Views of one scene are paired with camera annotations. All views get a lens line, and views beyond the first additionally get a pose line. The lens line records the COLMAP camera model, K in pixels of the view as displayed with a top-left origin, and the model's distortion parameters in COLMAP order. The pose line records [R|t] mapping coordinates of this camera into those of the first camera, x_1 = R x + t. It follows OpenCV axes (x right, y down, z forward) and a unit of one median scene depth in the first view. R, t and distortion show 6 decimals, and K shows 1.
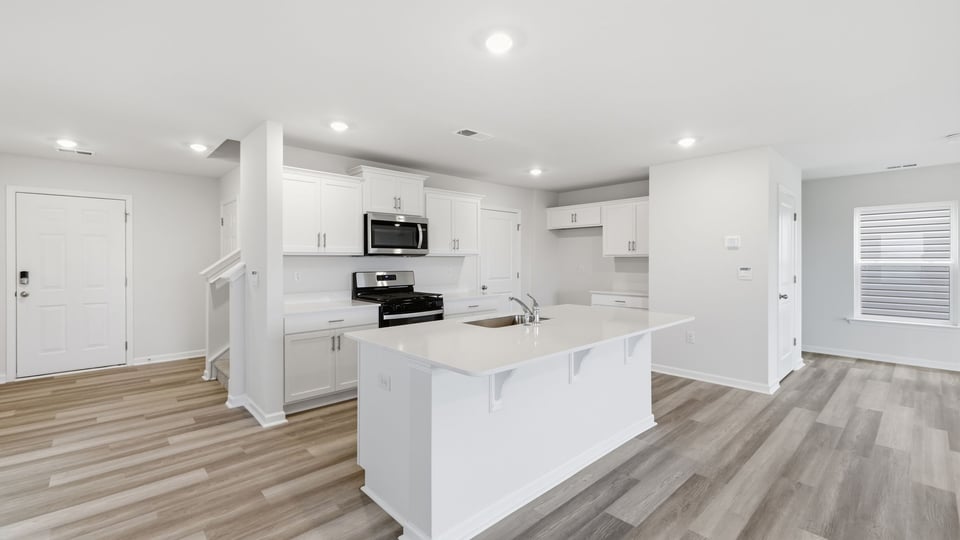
lens RADIAL K [[407.7, 0, 476.1], [0, 407.7, 264.1], [0, 0, 1]] dist [0.013276, -0.000256]
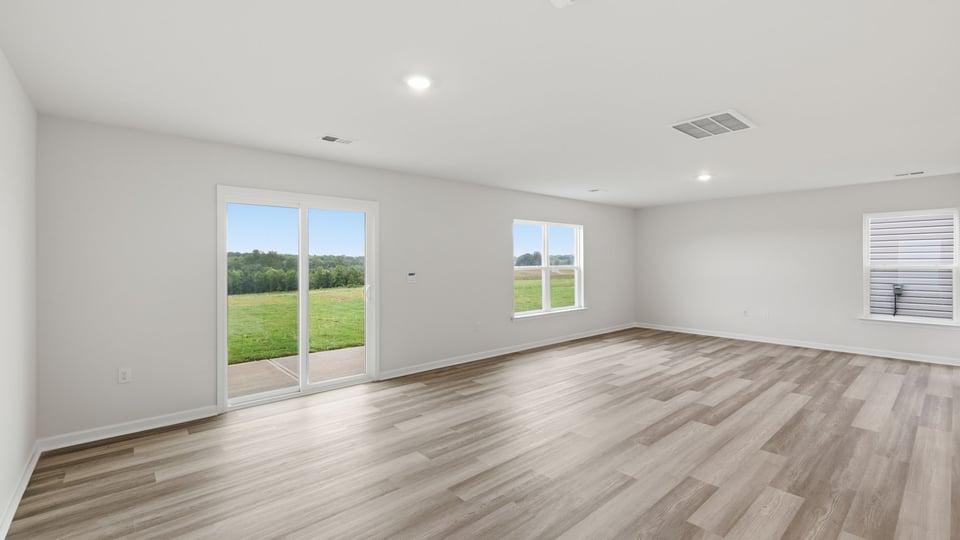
lens RADIAL K [[411.7, 0, 470.5], [0, 411.7, 261.8], [0, 0, 1]] dist [0.001277, 0.000248]
pose [[-0.999125, 0.008738, 0.040890, 1.275020], [0.009106, 0.999920, 0.008835, -0.026598], [-0.040810, 0.009200, -0.999125, 1.472699]]
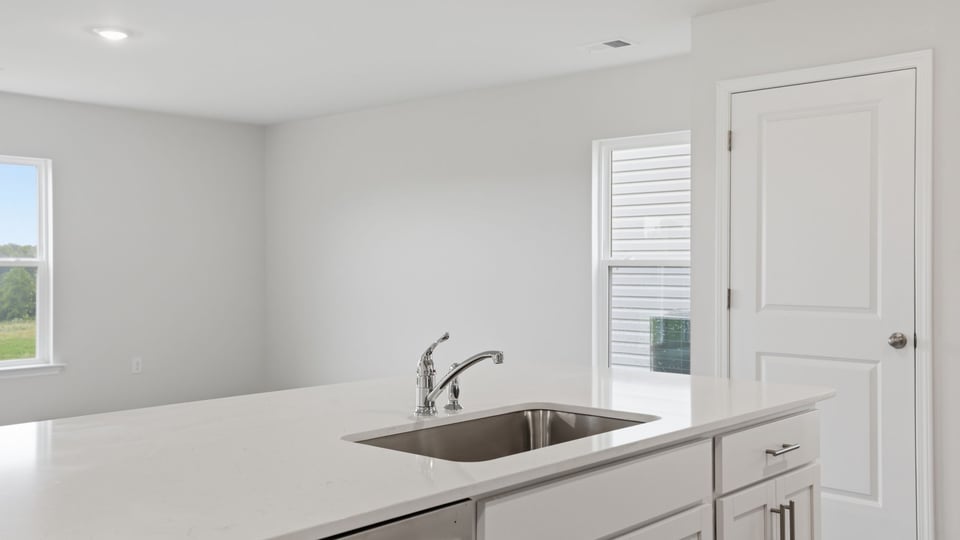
lens RADIAL K [[929.6, 0, 476.6], [0, 929.6, 257.0], [0, 0, 1]] dist [0.026101, 0.014657]
pose [[-0.996956, 0.002221, -0.077933, 0.107069], [0.002077, 0.999996, 0.001929, 0.009254], [0.077937, 0.001761, -0.996957, 1.358173]]
